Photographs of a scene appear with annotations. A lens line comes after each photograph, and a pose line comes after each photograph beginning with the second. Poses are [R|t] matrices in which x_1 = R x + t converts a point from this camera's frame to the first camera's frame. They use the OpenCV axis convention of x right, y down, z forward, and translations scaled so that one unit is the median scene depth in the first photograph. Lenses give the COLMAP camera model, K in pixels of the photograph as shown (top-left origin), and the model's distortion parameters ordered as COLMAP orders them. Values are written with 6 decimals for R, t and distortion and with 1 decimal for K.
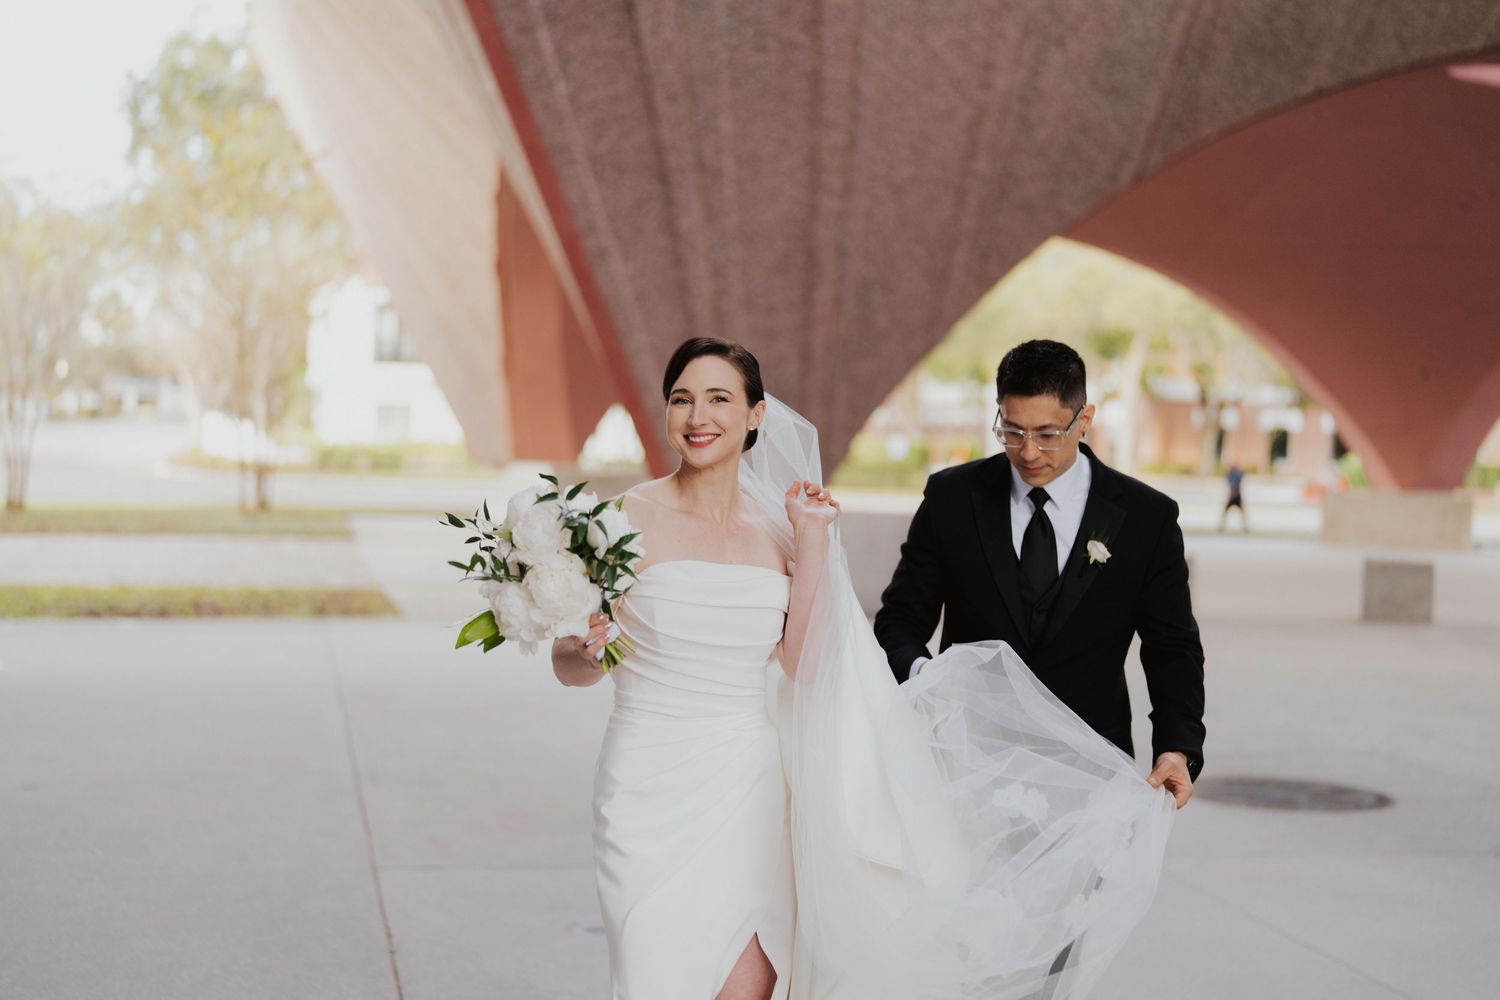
lens RADIAL K [[1980.3, 0, 753.0], [0, 1980.3, 502.5], [0, 0, 1]] dist [-0.020298, 0.000000]
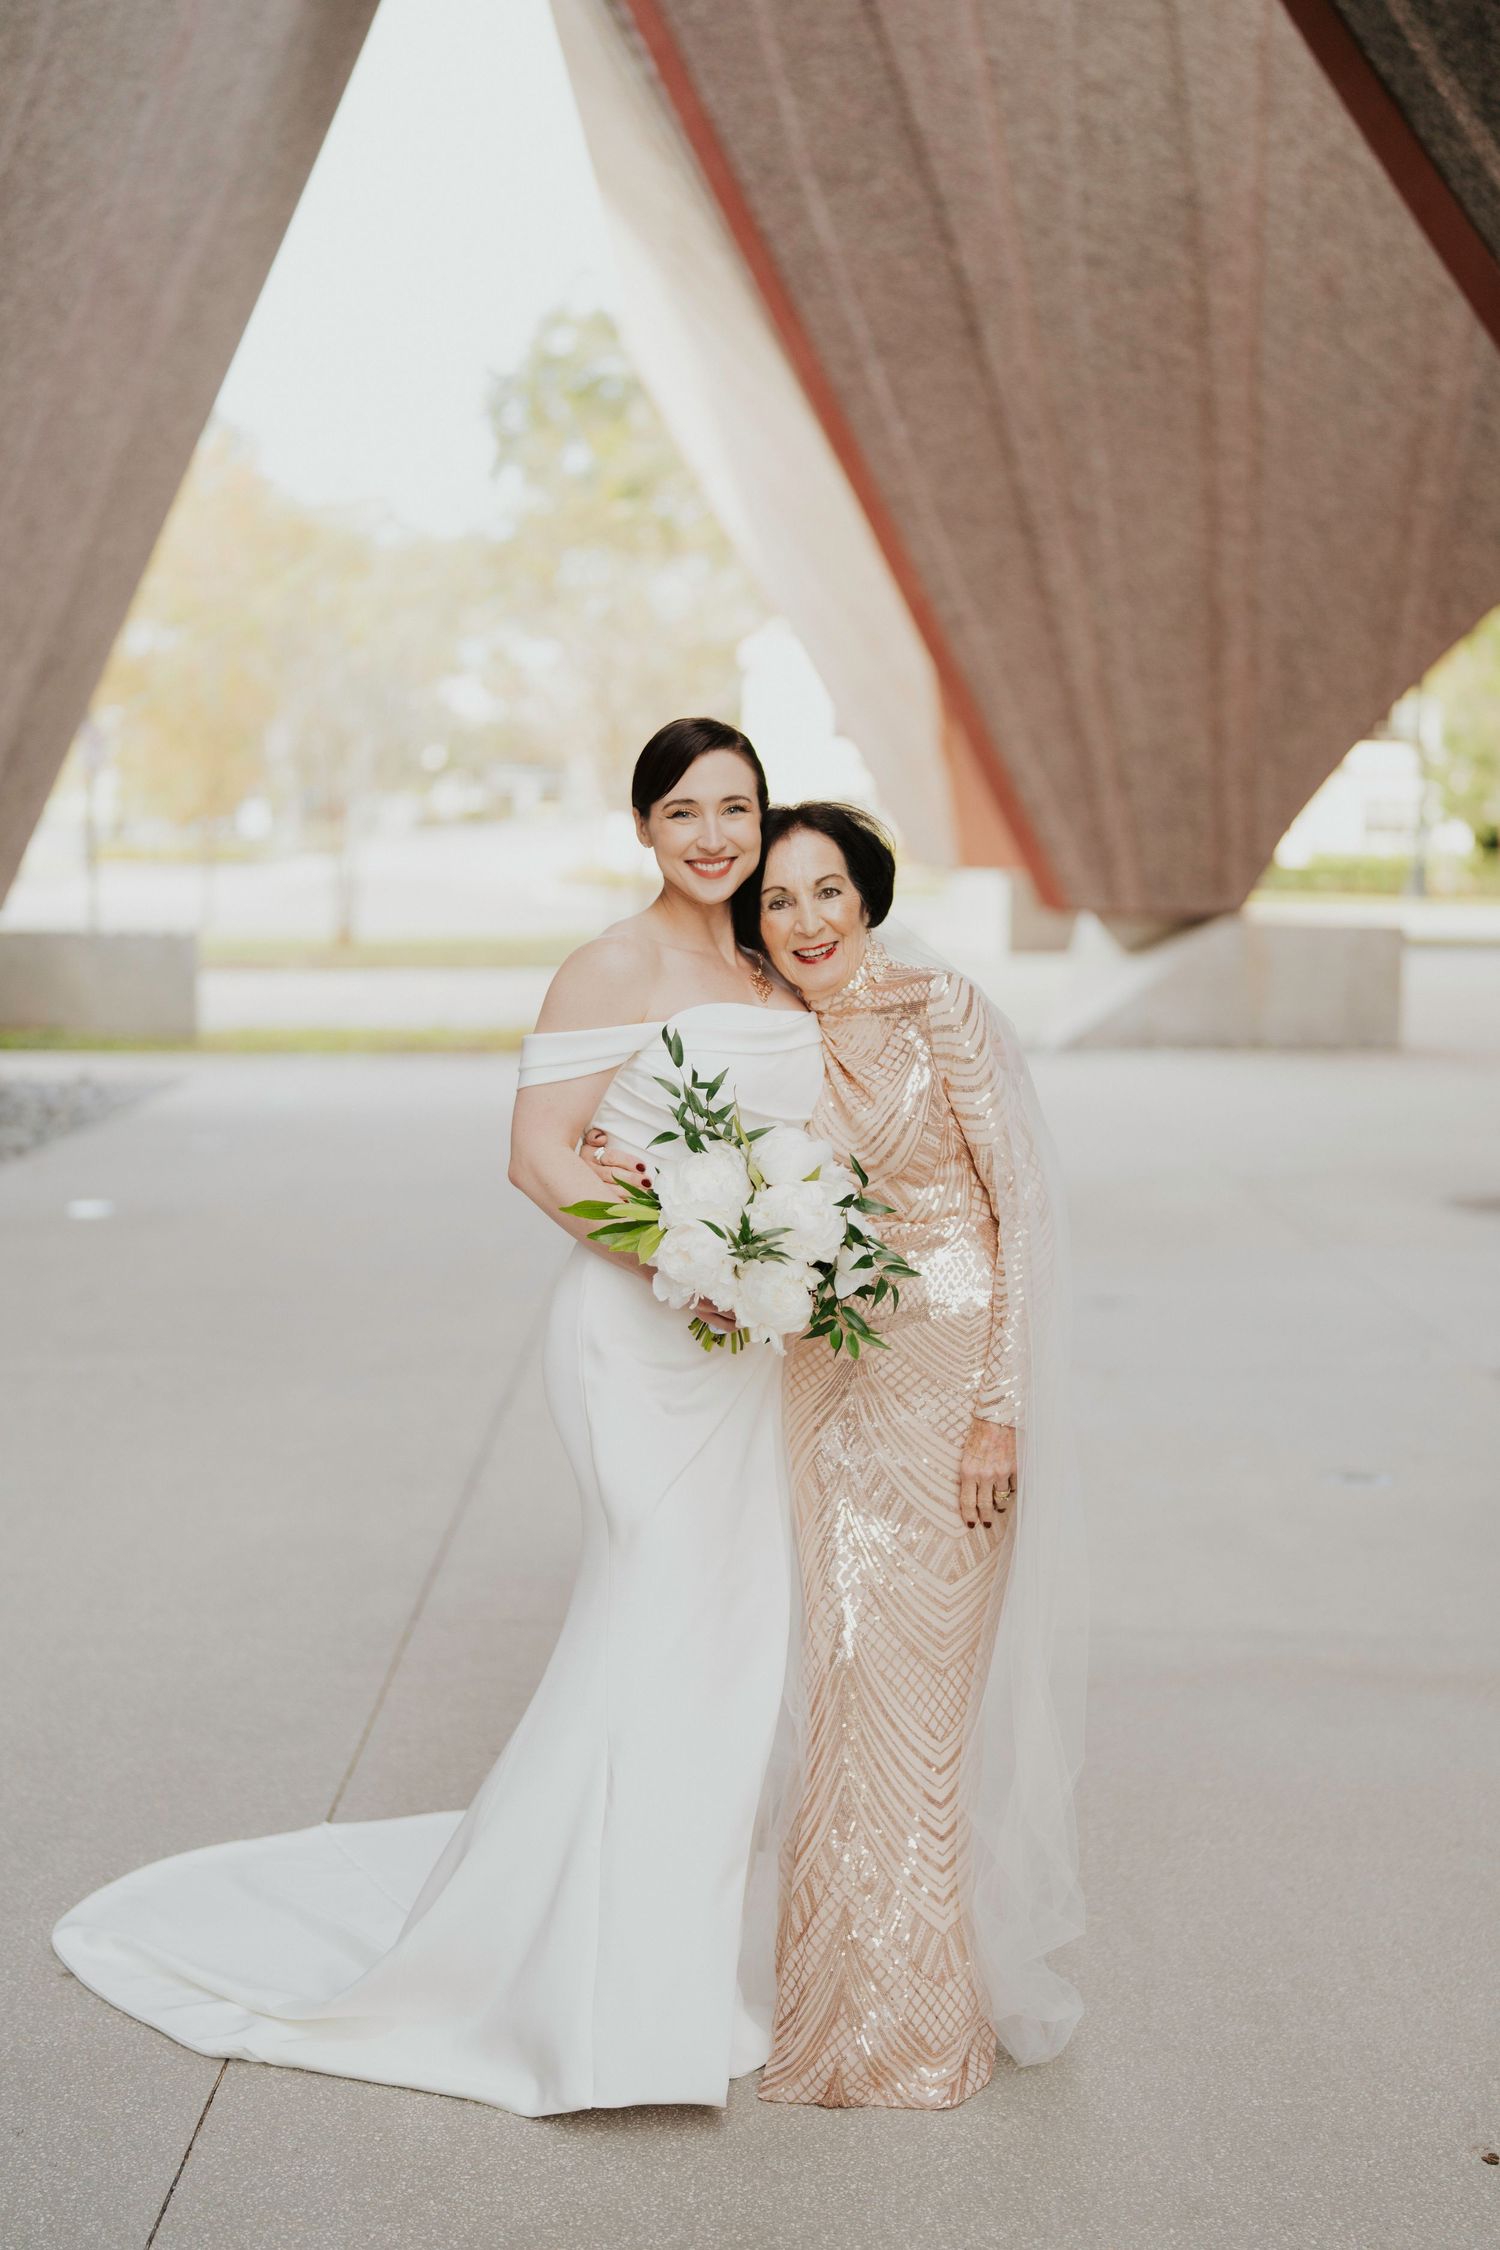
lens RADIAL K [[2970.5, 0, 744.6], [0, 2970.5, 1122.0], [0, 0, 1]] dist [-0.020298, 0.000000]
pose [[0.971203, -0.001206, -0.238249, 0.135019], [0.016409, 0.997951, 0.061839, 0.007827], [0.237686, -0.063967, 0.969233, -0.261760]]
